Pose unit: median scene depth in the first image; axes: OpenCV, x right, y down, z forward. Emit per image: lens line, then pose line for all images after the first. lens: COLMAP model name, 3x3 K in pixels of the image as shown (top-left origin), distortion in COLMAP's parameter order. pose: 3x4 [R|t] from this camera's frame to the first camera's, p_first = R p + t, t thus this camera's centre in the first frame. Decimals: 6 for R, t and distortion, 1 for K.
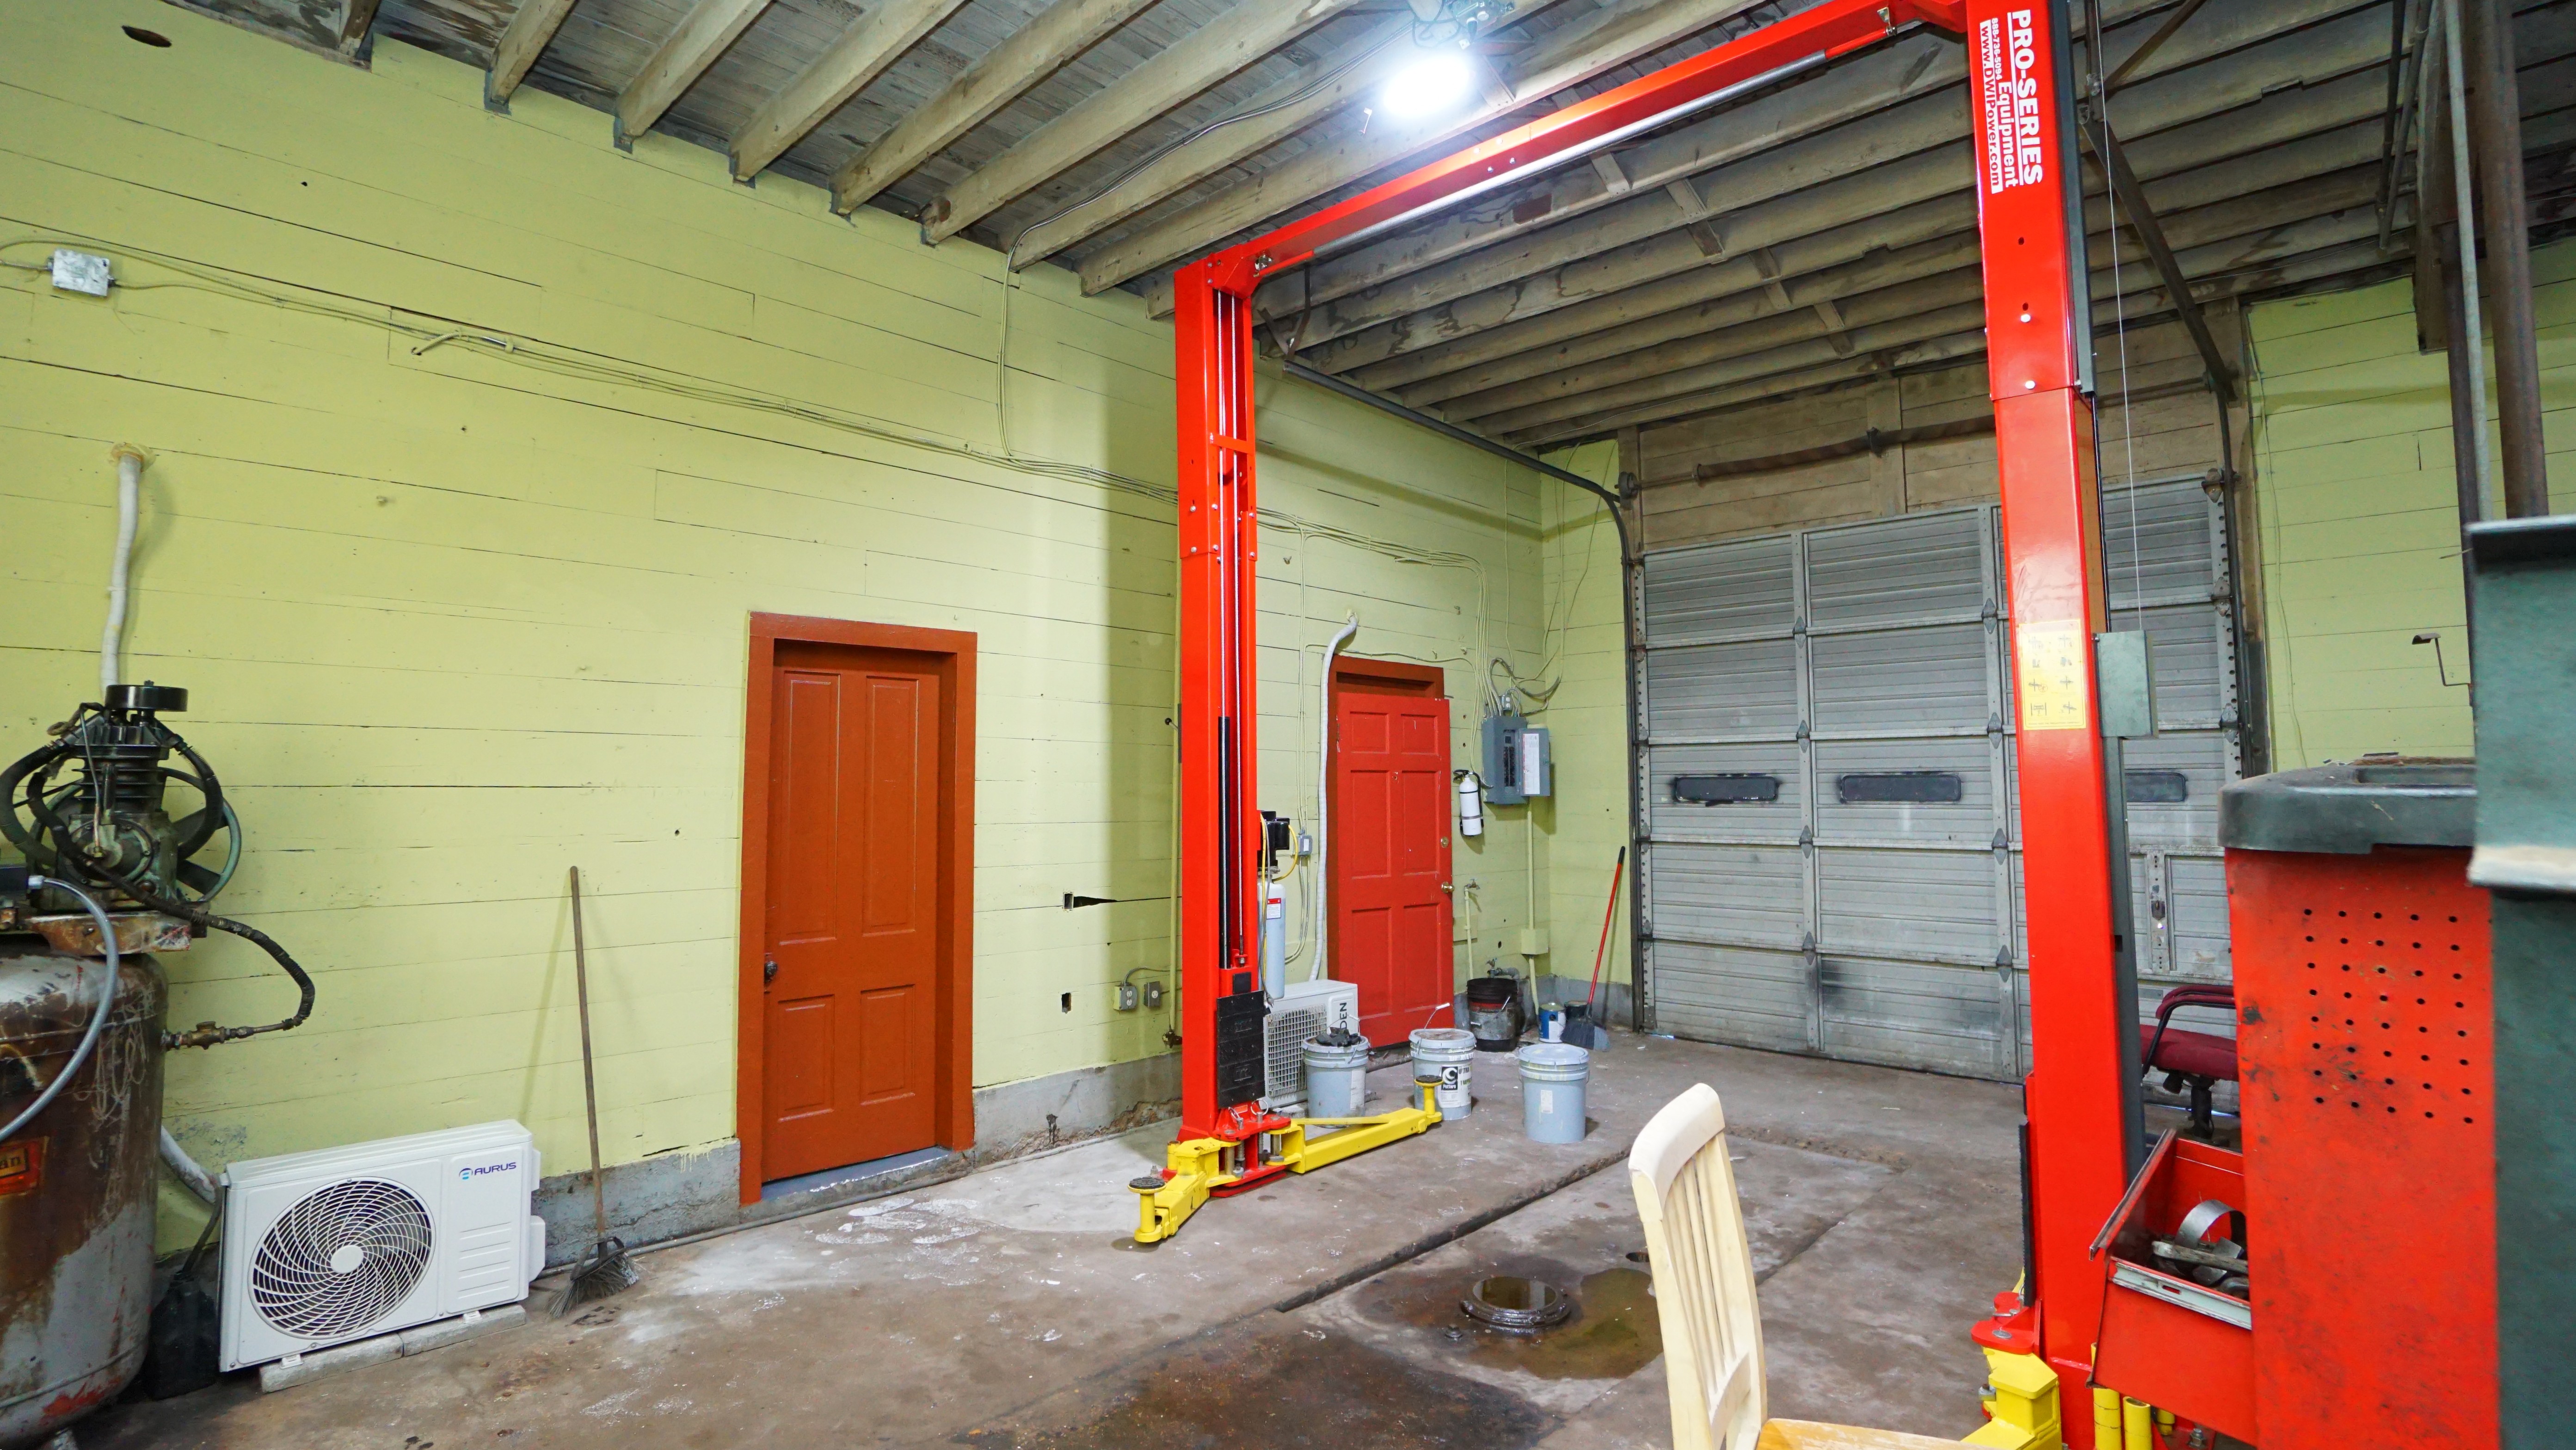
lens RADIAL K [[1190.1, 0, 1254.2], [0, 1190.1, 712.8], [0, 0, 1]] dist [-0.001151, 0.007871]
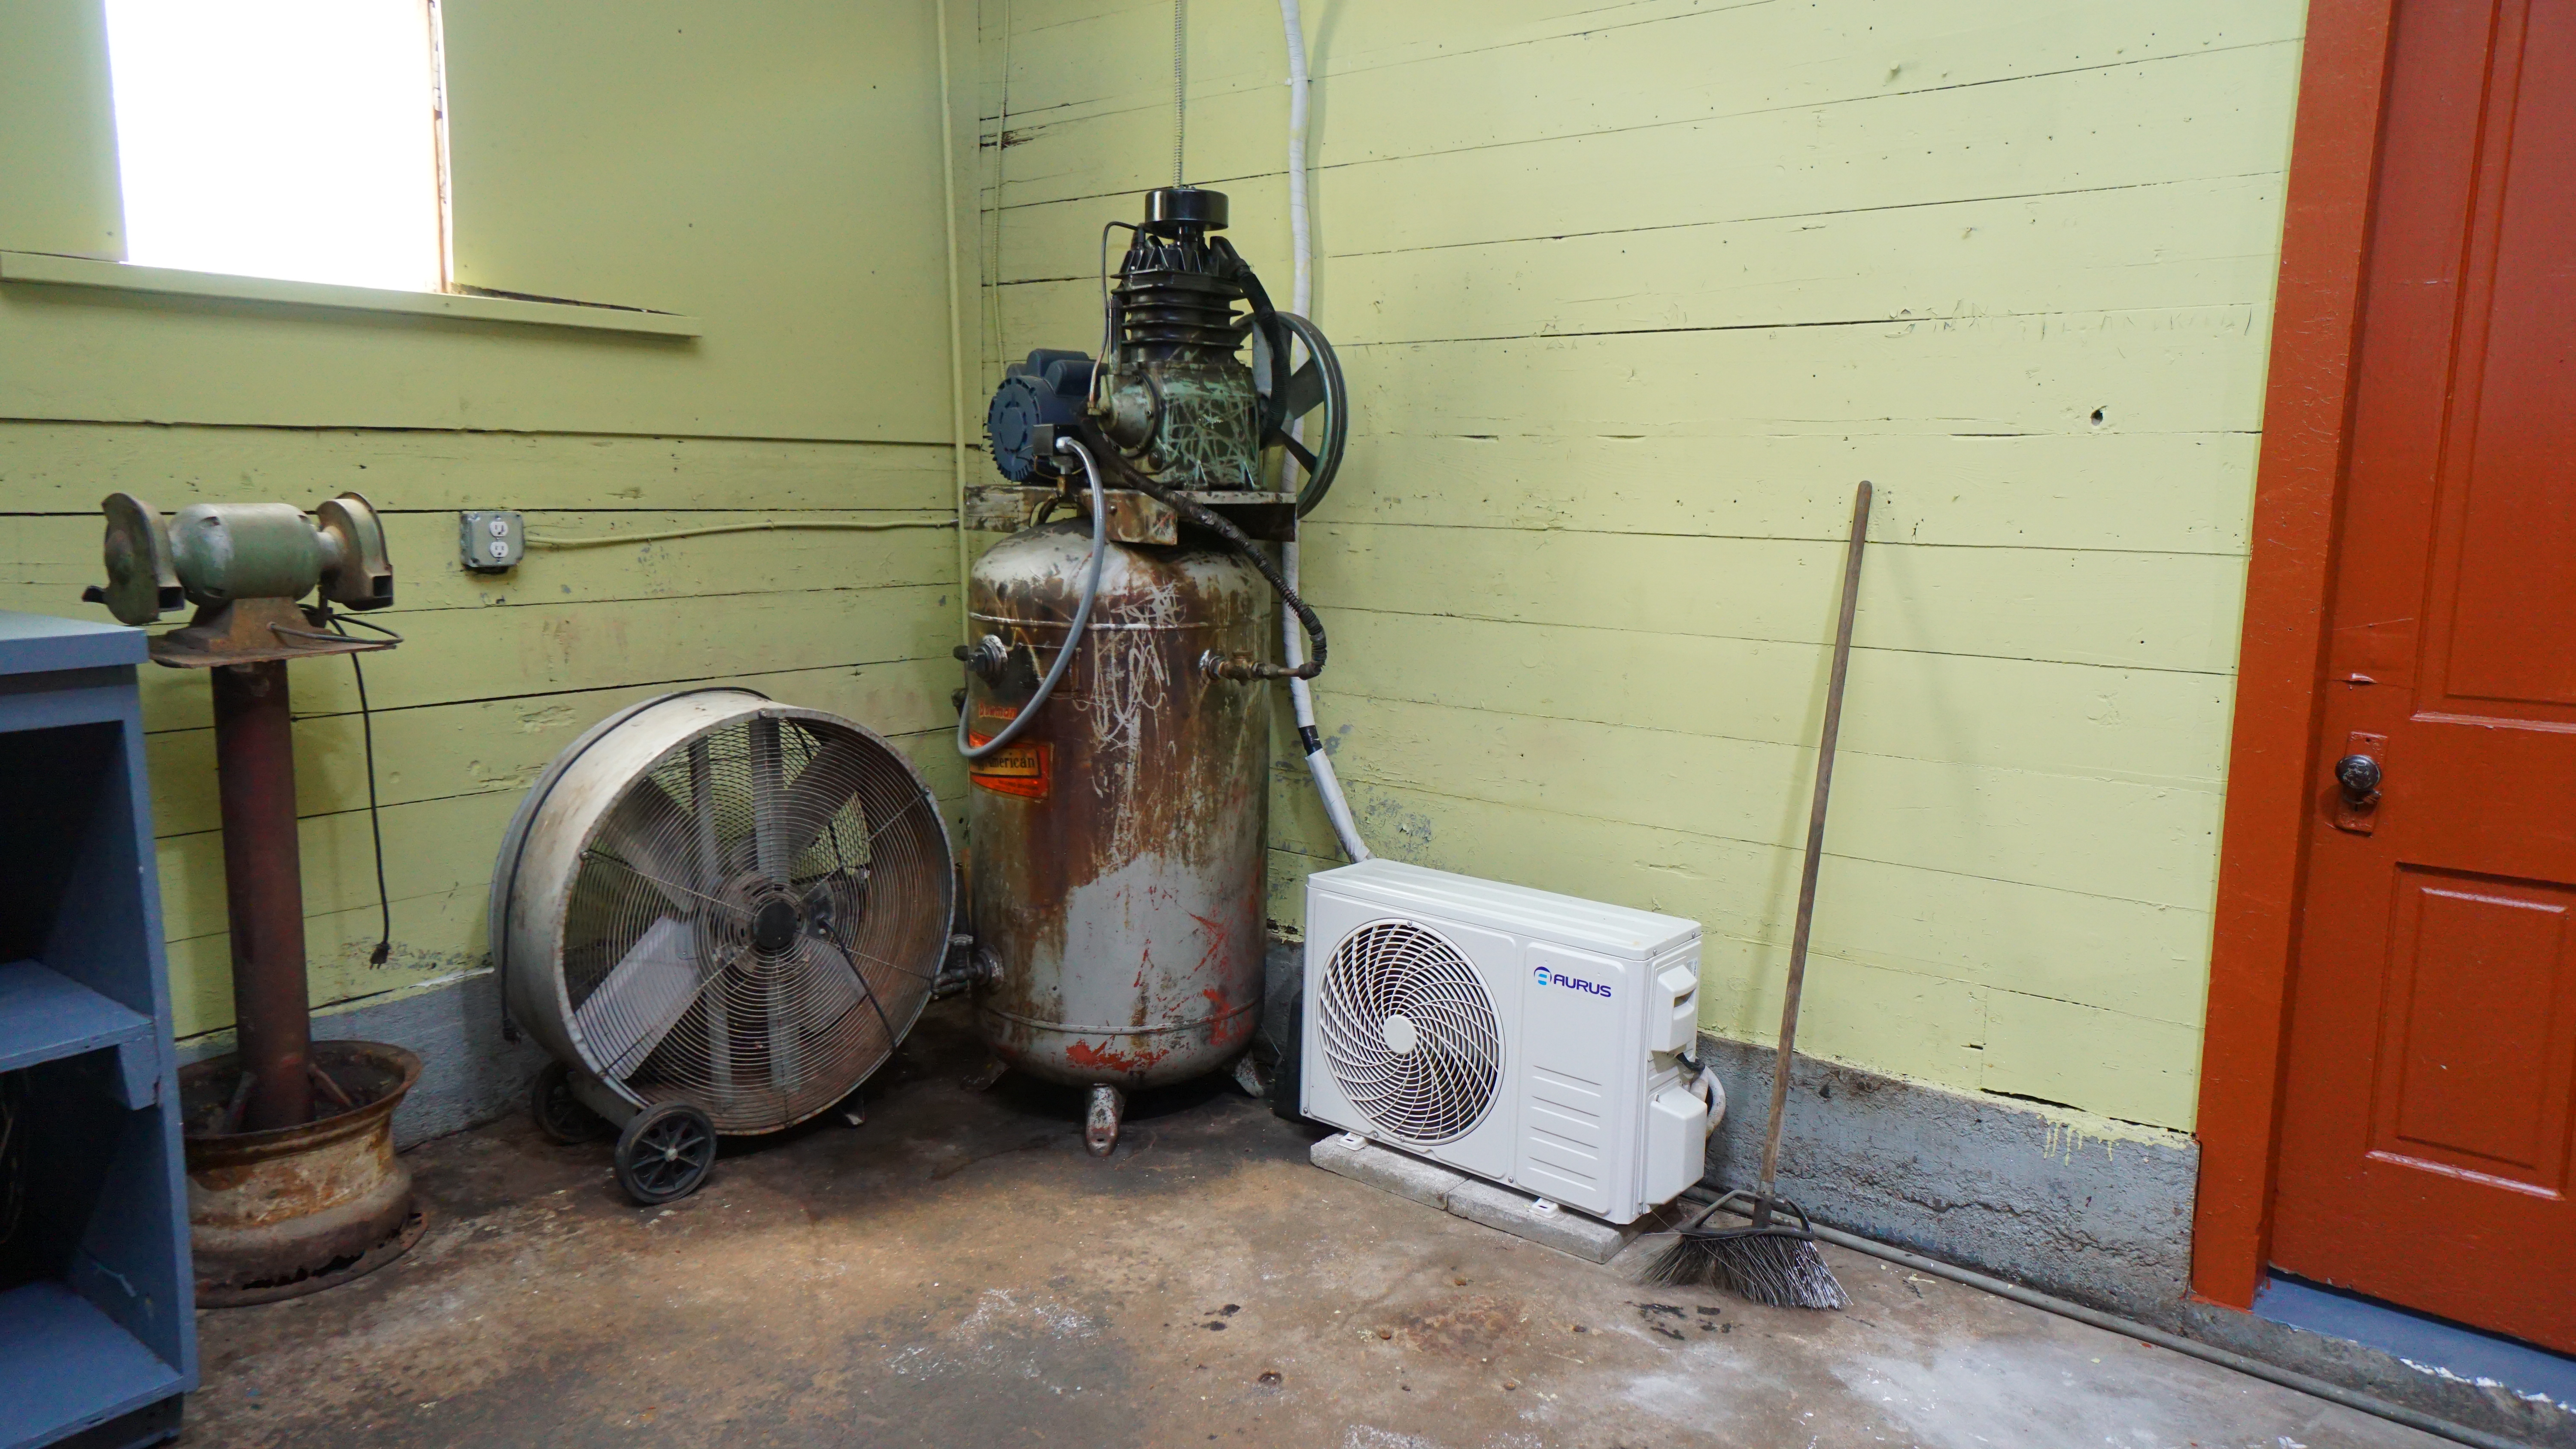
lens RADIAL K [[1638.9, 0, 1289.2], [0, 1638.9, 712.3], [0, 0, 1]] dist [-0.000771, 0.001487]
pose [[0.099160, 0.131285, -0.986373, 0.125354], [0.052401, 0.989194, 0.136929, 0.152959], [0.993691, -0.065265, 0.091209, 0.896315]]
